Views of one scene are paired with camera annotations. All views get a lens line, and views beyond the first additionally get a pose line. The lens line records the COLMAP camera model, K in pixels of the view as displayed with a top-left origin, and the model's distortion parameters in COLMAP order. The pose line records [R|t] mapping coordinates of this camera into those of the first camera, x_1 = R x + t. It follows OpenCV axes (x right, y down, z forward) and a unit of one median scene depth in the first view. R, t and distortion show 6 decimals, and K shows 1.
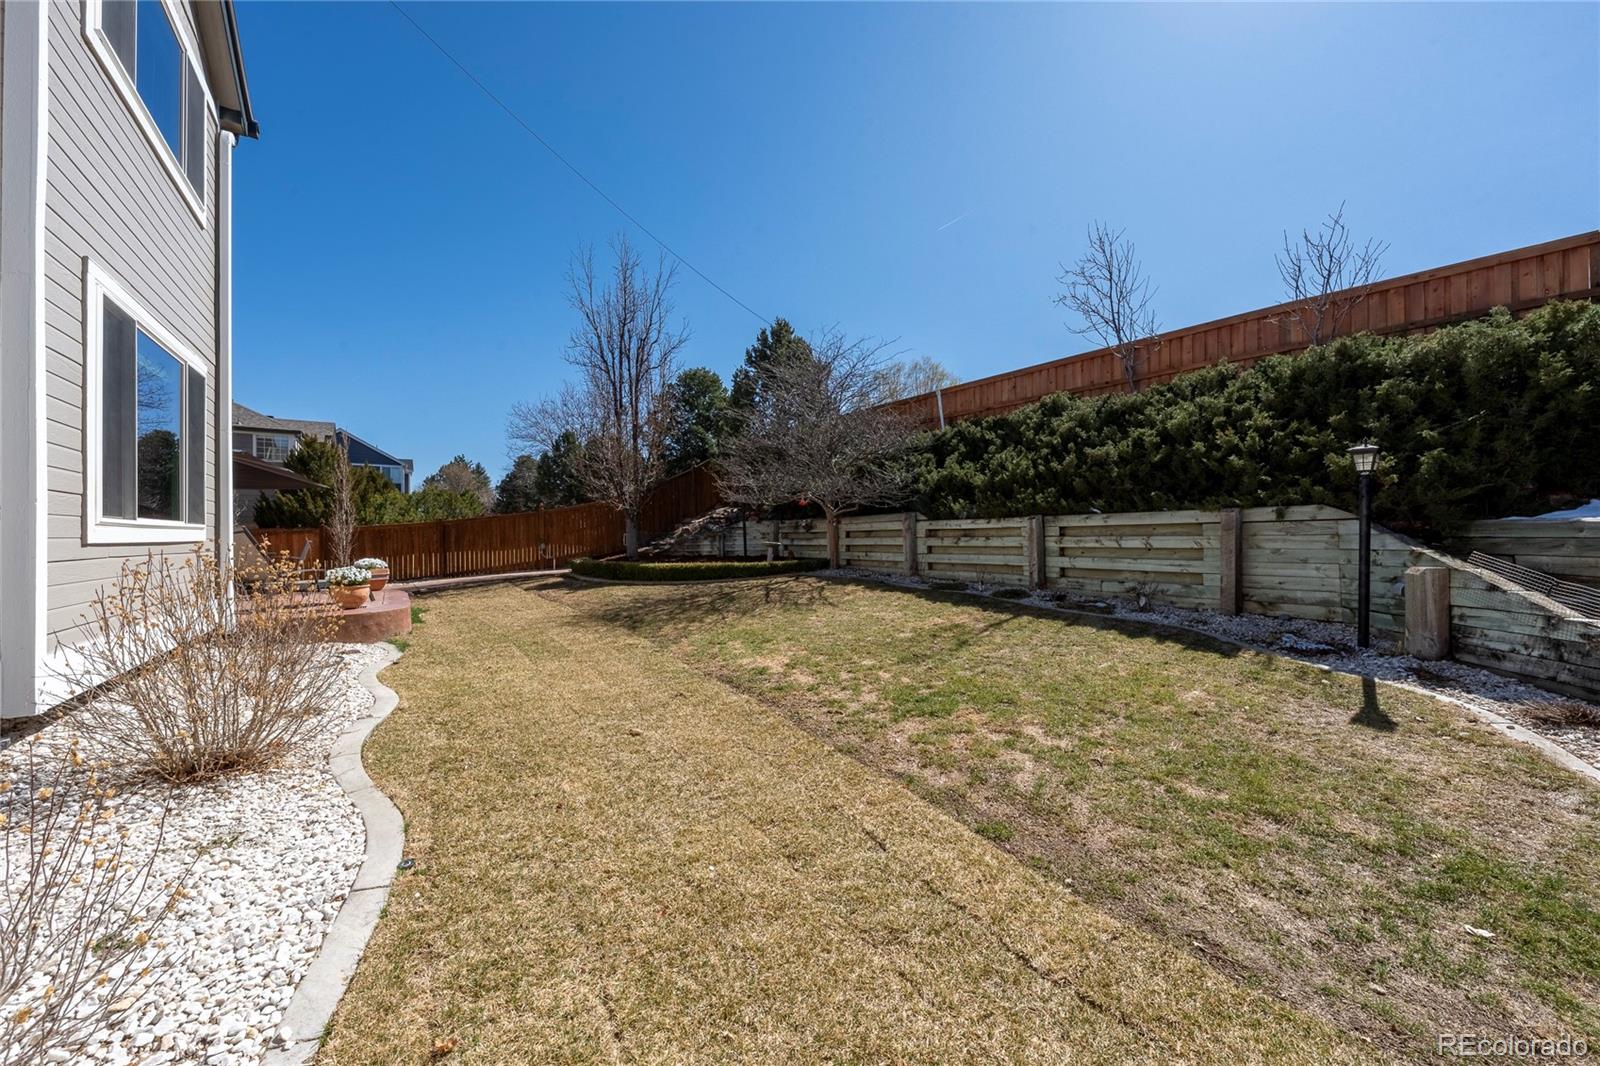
lens RADIAL K [[573.0, 0, 800.0], [0, 573.0, 533.0], [0, 0, 1]] dist [0.000021, 0.000001]
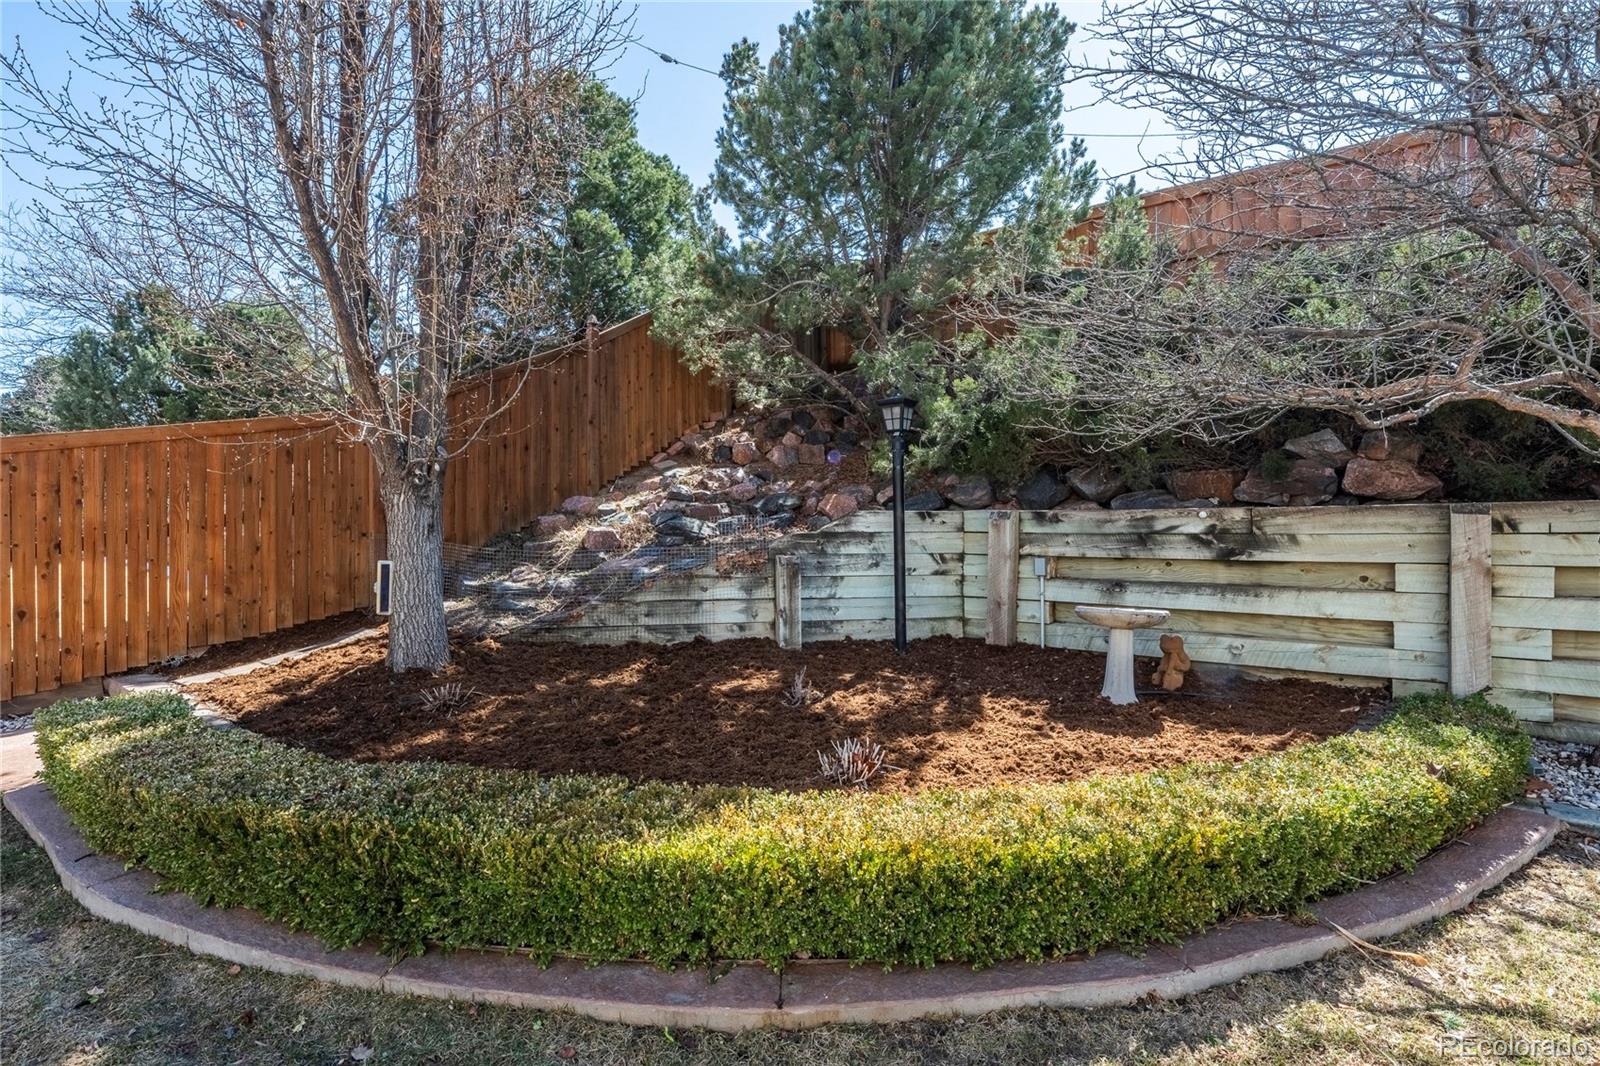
lens RADIAL K [[774.9, 0, 800.0], [0, 774.9, 533.0], [0, 0, 1]] dist [0.000288, 0.000089]
pose [[0.957187, 0.011996, 0.289222, -0.360247], [-0.013333, 0.999908, 0.002653, -0.016367], [-0.289163, -0.006396, 0.957258, 1.016189]]
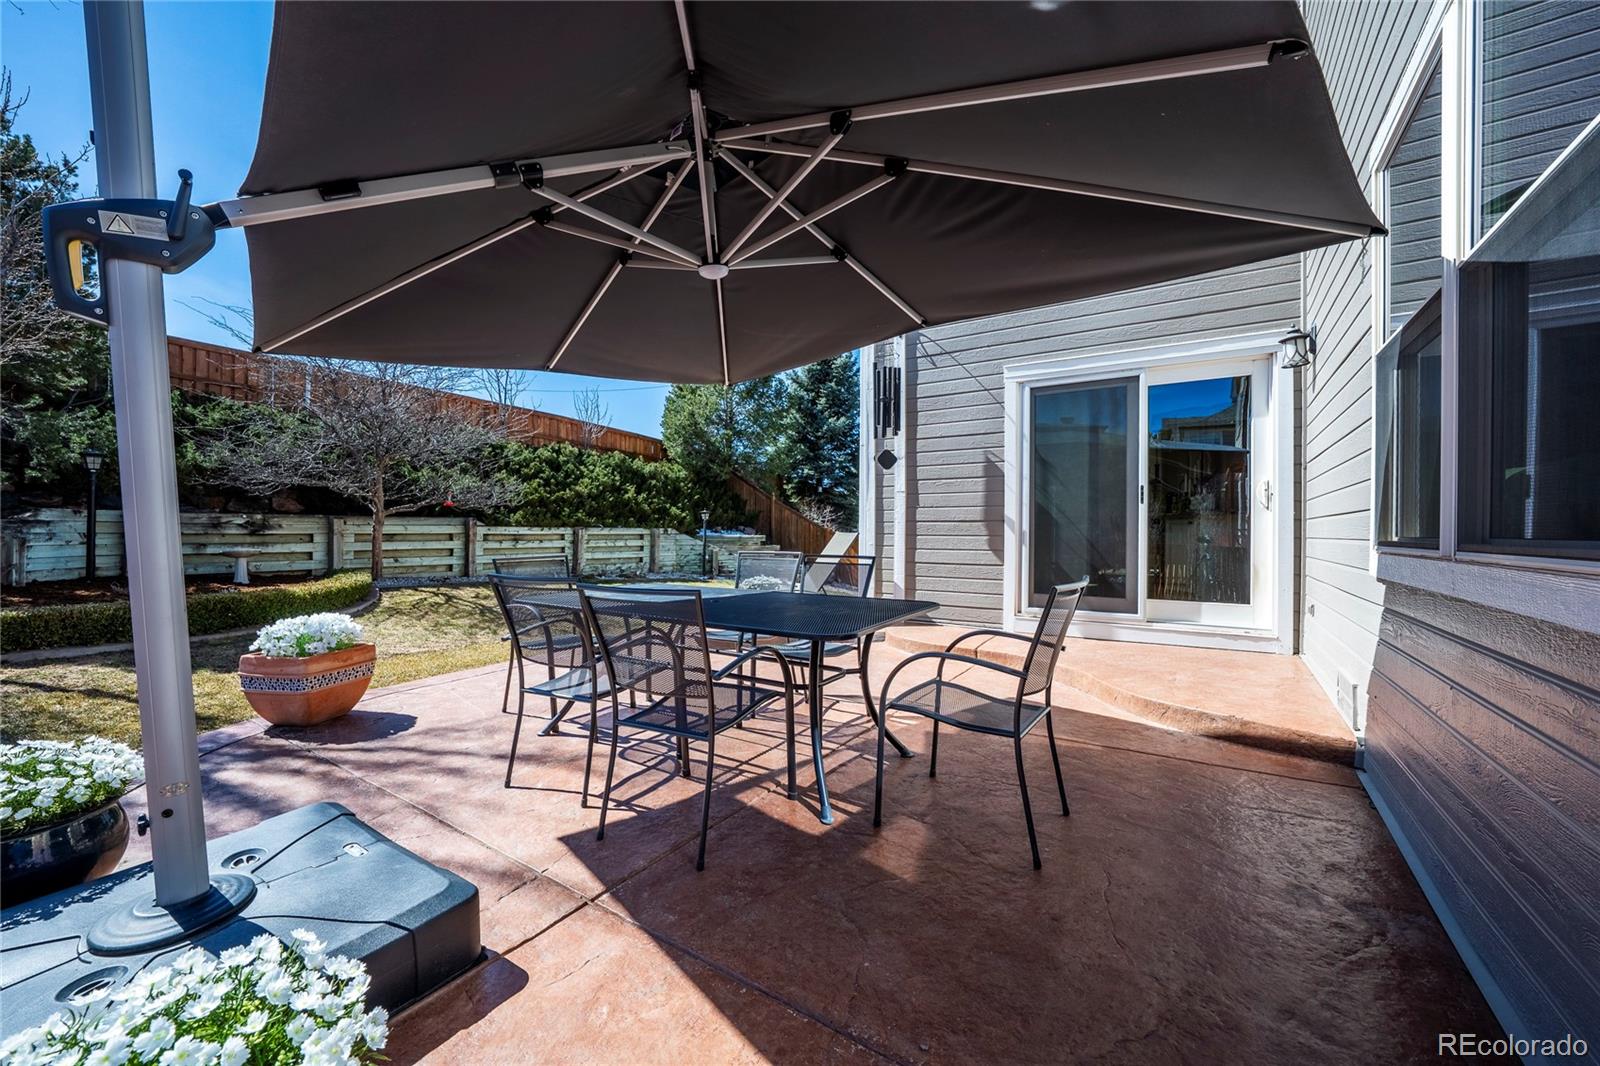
lens RADIAL K [[620.9, 0, 800.0], [0, 620.9, 533.0], [0, 0, 1]] dist [0.000105, 0.000028]
pose [[-0.364535, 0.010457, 0.931131, -1.244424], [-0.005487, 0.999895, -0.013378, 0.005262], [-0.931174, -0.009986, -0.364439, 0.928397]]
